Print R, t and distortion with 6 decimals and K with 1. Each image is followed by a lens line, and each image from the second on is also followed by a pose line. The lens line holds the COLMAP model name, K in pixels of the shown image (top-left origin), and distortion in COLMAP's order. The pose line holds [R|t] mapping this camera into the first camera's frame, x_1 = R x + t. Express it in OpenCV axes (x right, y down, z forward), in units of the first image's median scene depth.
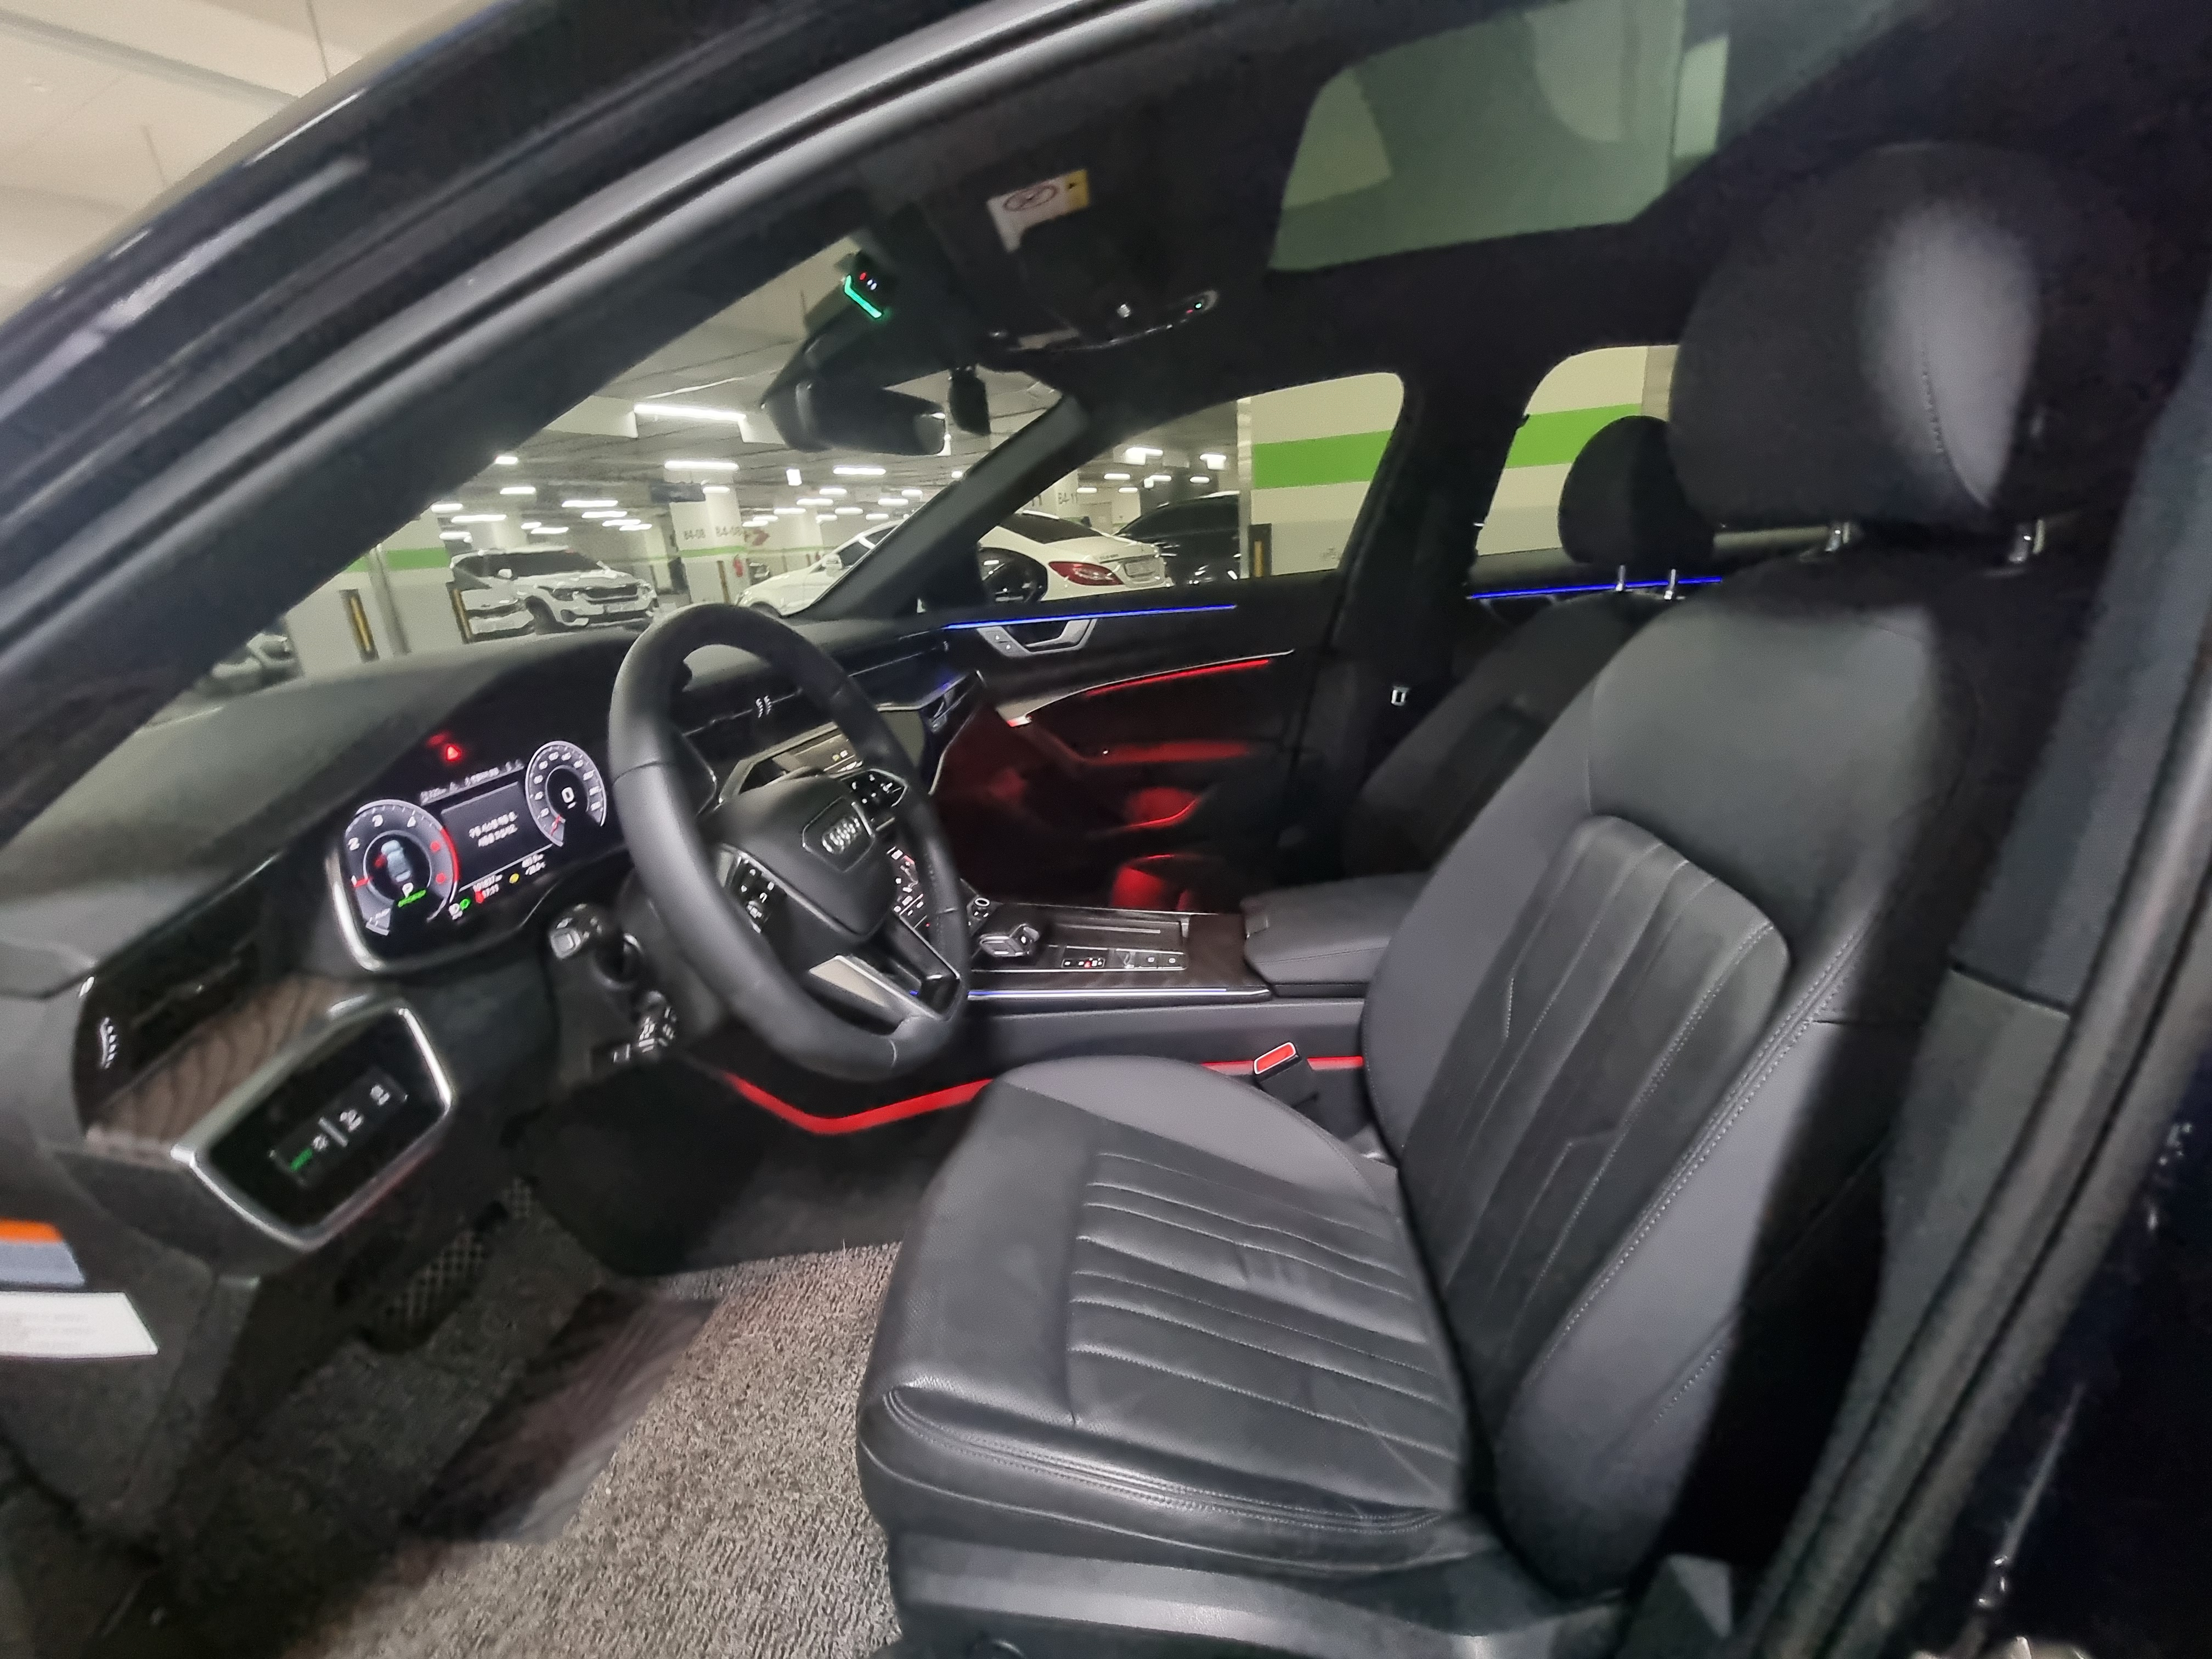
lens RADIAL K [[901.7, 0, 1118.3], [0, 901.7, 833.9], [0, 0, 1]] dist [-0.002093, -0.000509]
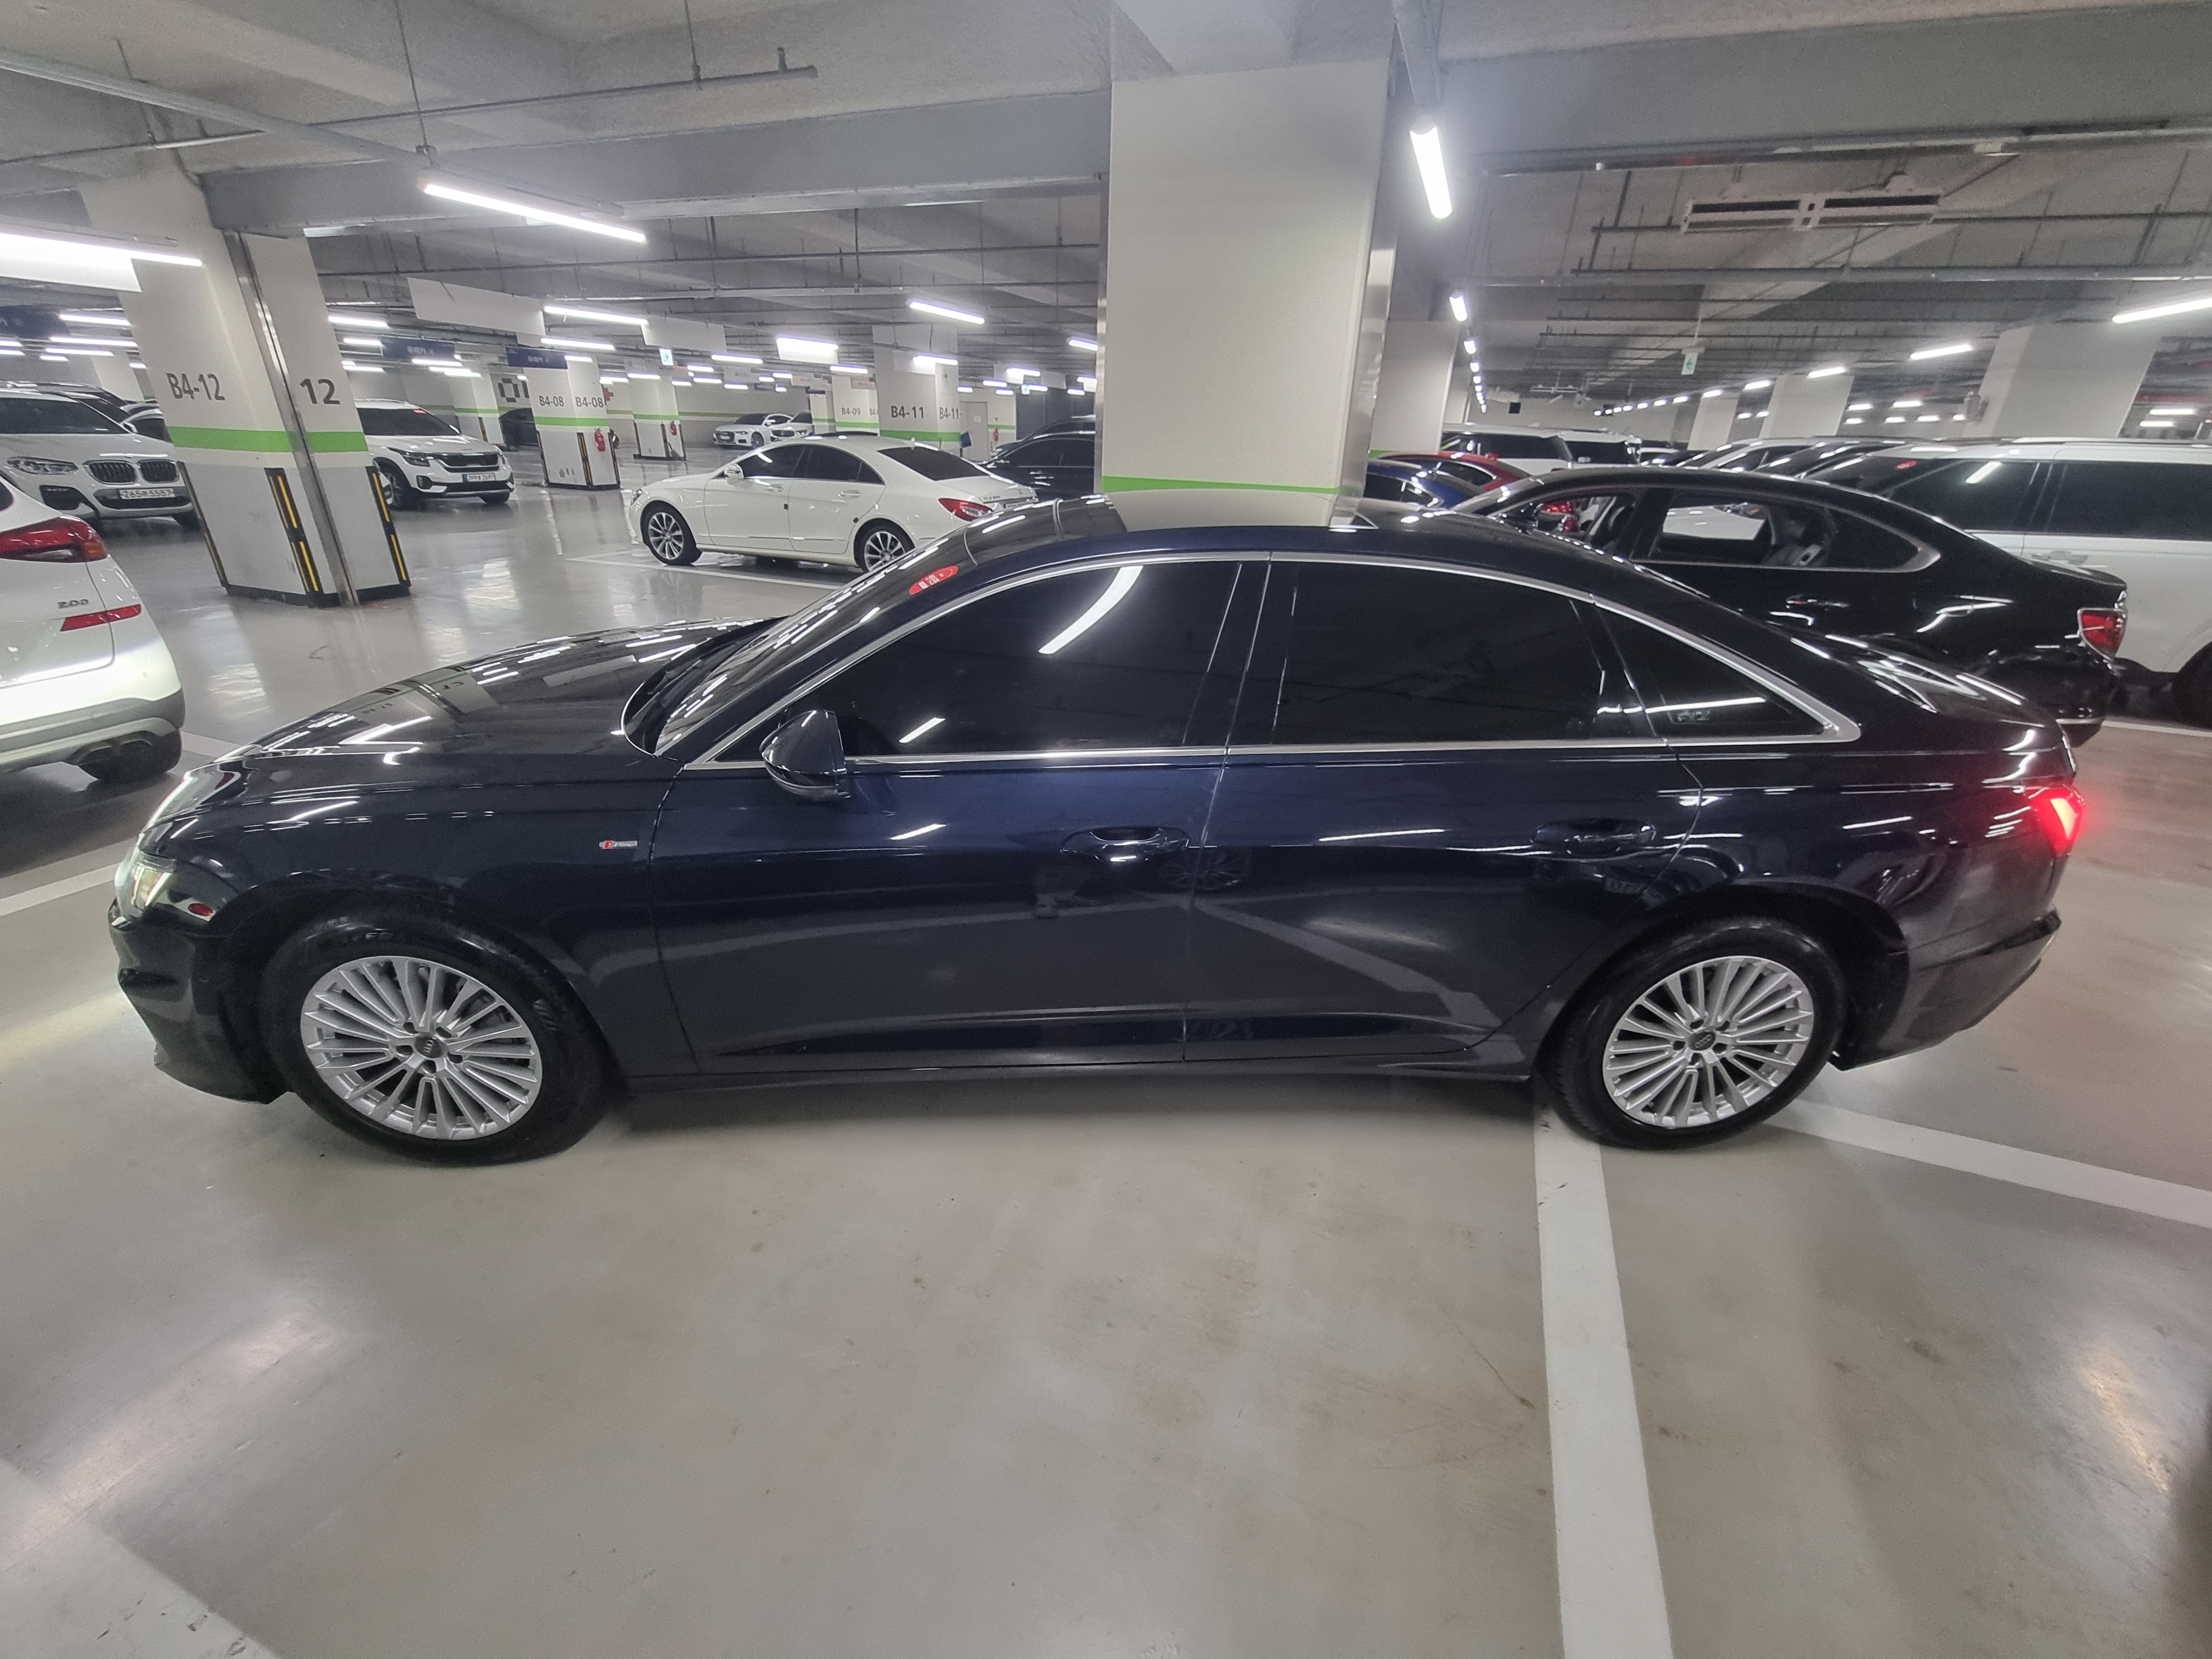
lens RADIAL K [[901.7, 0, 1118.3], [0, 901.7, 833.9], [0, 0, 1]] dist [-0.002093, -0.000509]
pose [[0.986748, 0.037384, 0.157896, -0.008119], [-0.053345, 0.993747, 0.098091, 0.000895], [-0.153242, -0.105214, 0.982572, -0.109821]]
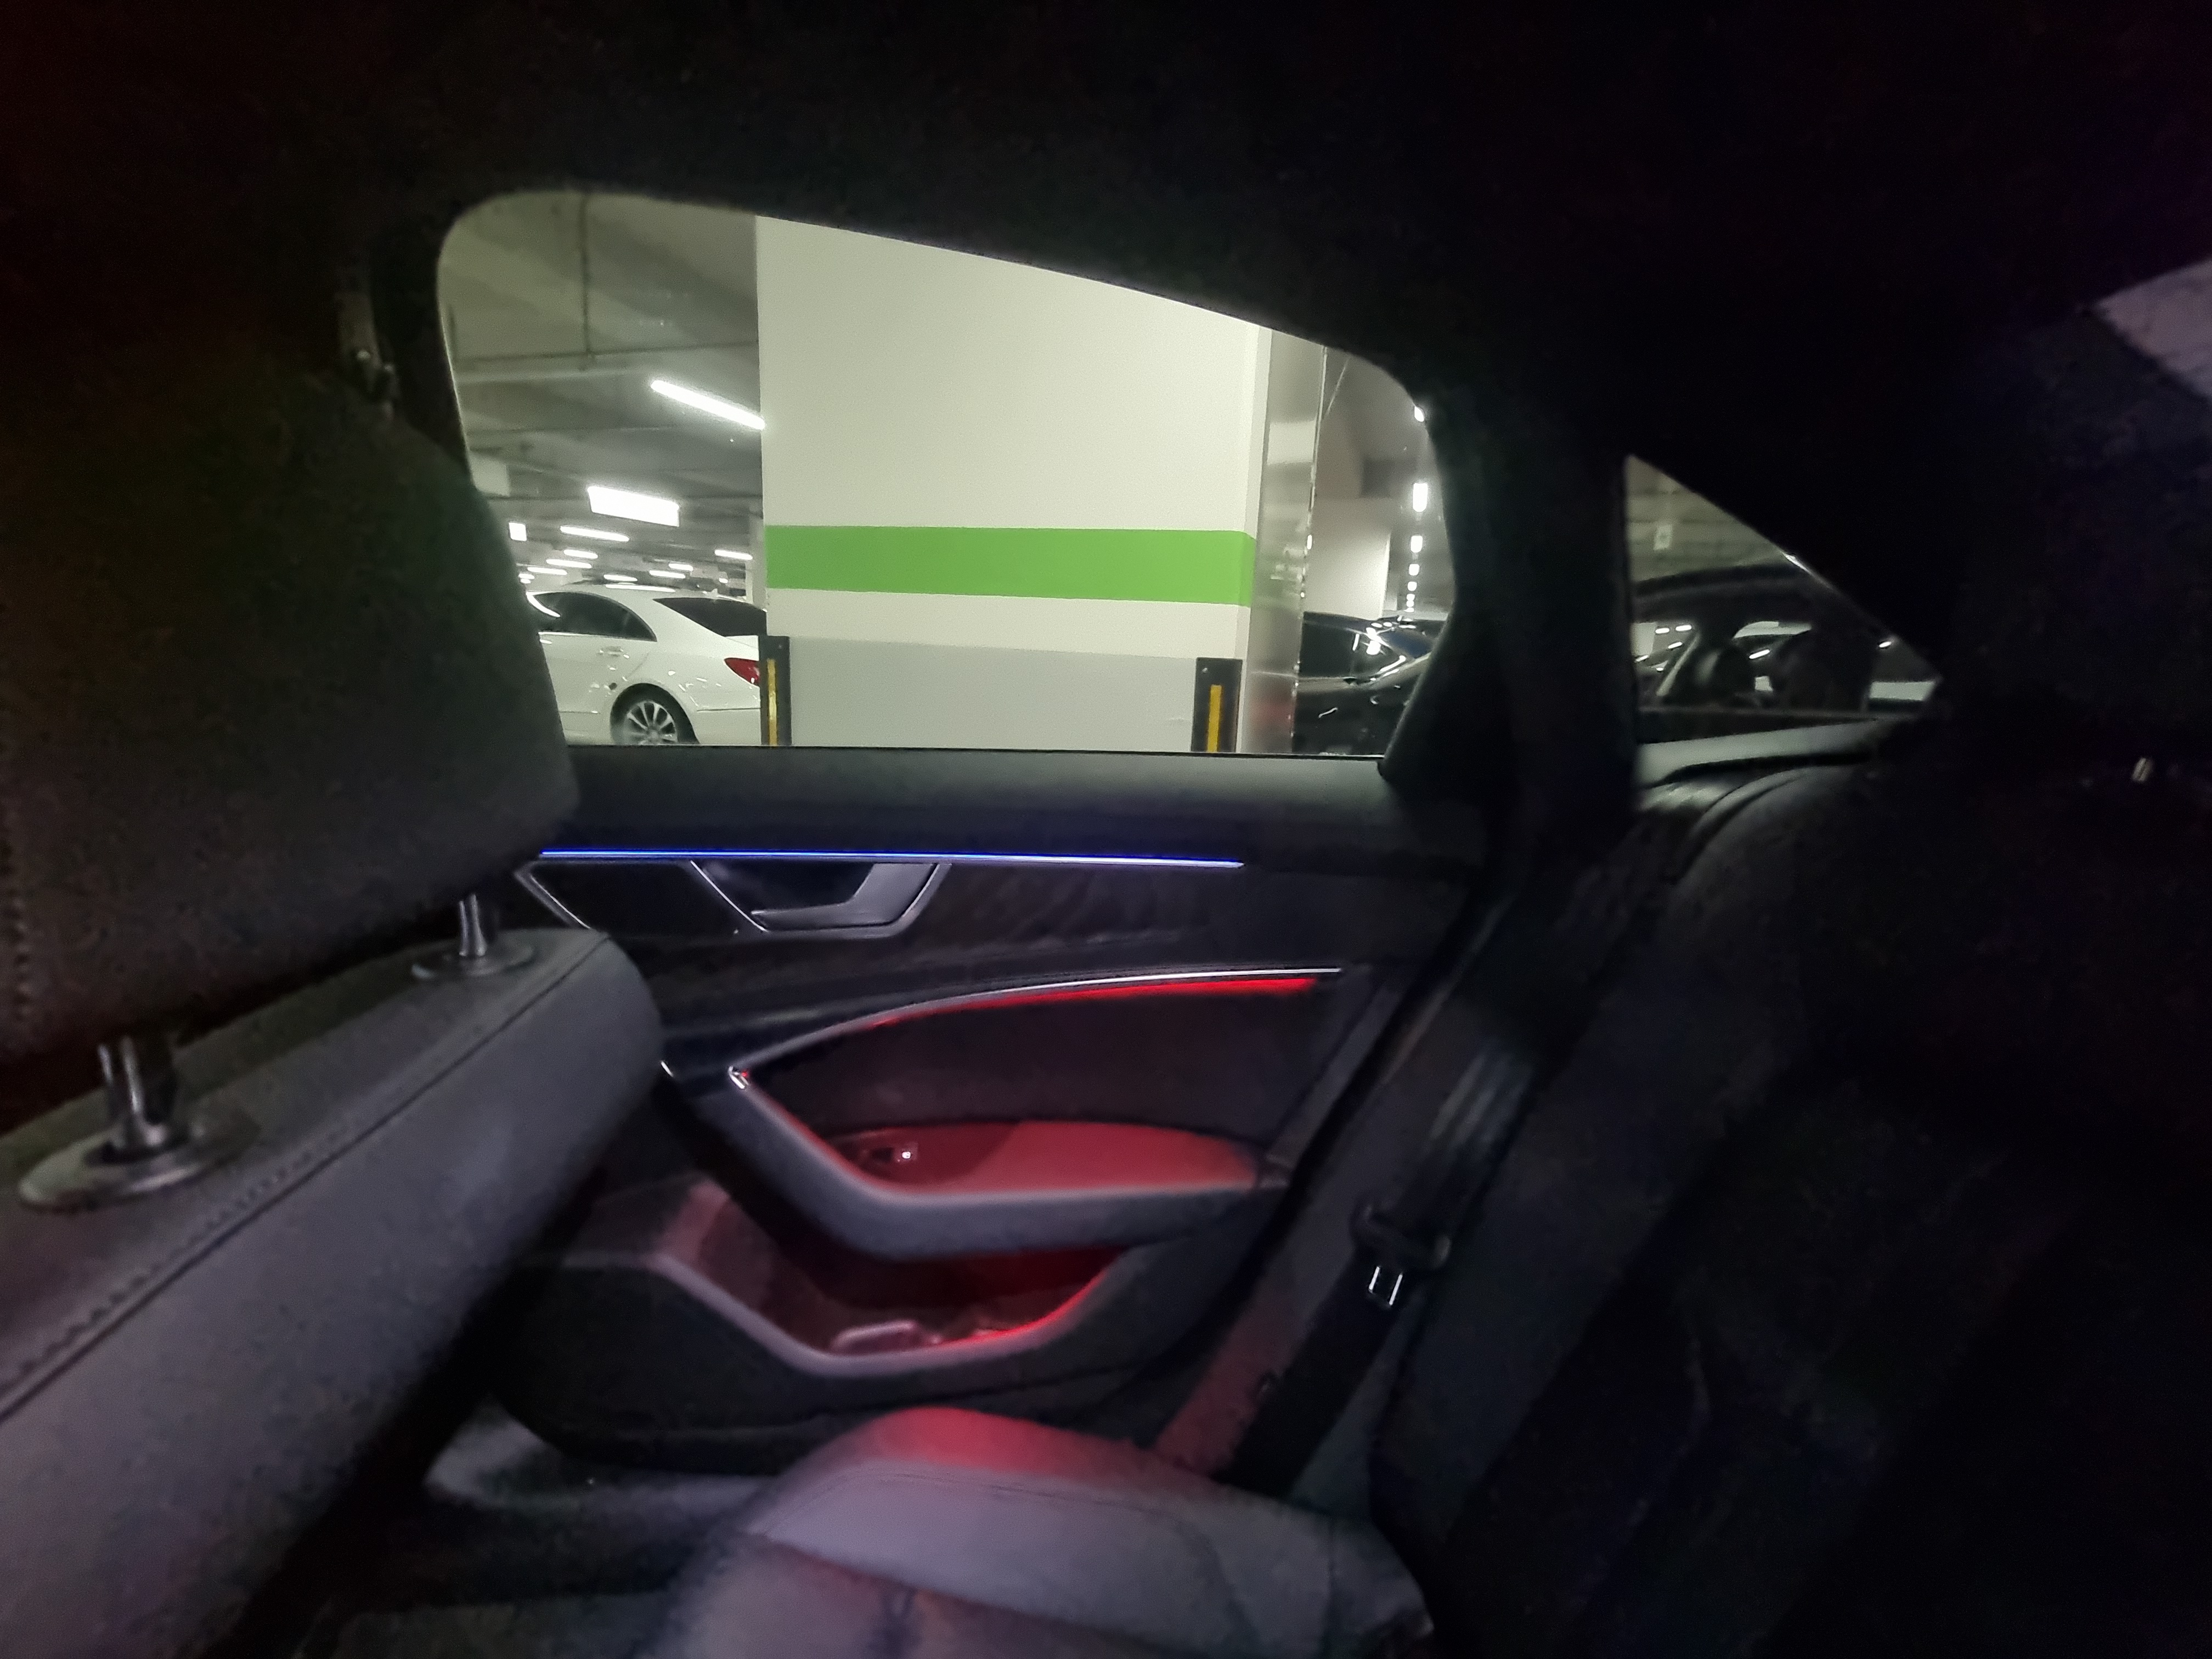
lens RADIAL K [[901.7, 0, 1118.3], [0, 901.7, 833.9], [0, 0, 1]] dist [-0.002093, -0.000509]
pose [[0.975602, 0.076422, 0.205817, 0.059814], [-0.051193, 0.990805, -0.125237, -0.025560], [-0.213496, 0.111645, 0.970544, 0.060925]]
